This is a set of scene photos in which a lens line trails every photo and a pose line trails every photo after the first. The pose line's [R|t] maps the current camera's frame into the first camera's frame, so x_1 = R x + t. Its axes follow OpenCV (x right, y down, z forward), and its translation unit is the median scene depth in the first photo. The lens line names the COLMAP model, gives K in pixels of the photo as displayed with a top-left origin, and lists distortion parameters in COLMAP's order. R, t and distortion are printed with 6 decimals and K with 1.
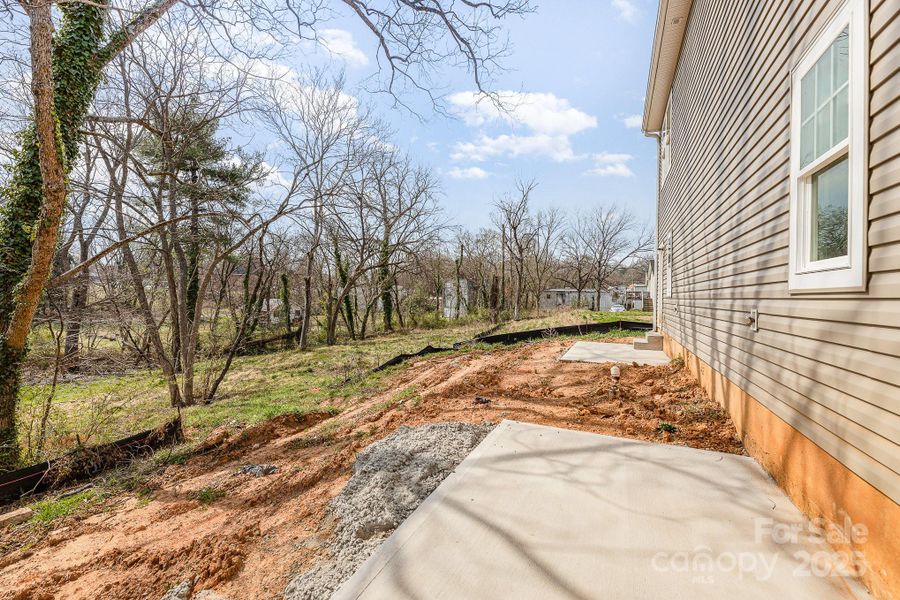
lens RADIAL K [[380.2, 0, 446.8], [0, 380.2, 297.1], [0, 0, 1]] dist [-0.004035, -0.000245]
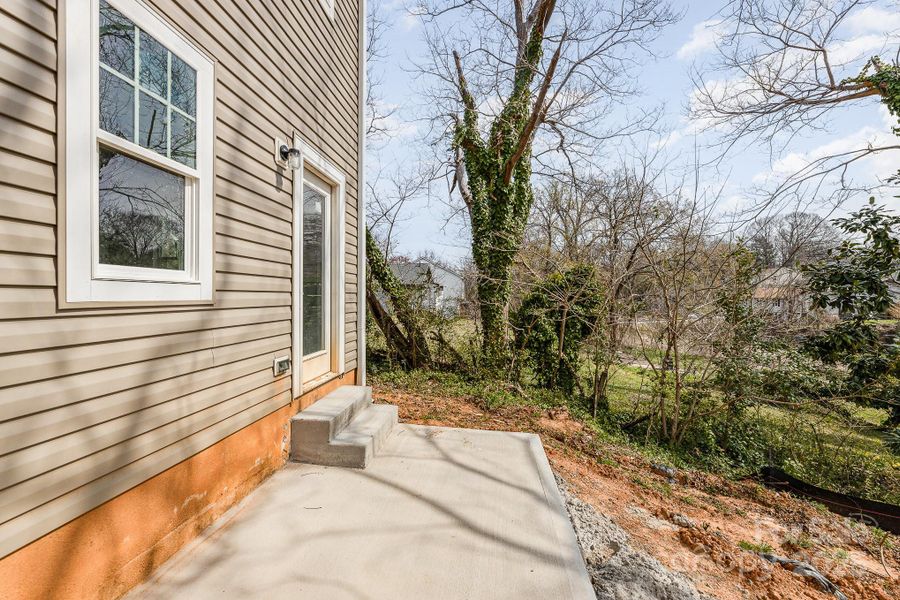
lens RADIAL K [[380.2, 0, 449.2], [0, 380.2, 296.8], [0, 0, 1]] dist [-0.004035, -0.000245]
pose [[-0.950024, -0.026847, -0.311020, 0.641906], [-0.028090, 0.999605, -0.000483, -0.052858], [0.310910, 0.008278, -0.950403, 2.162599]]
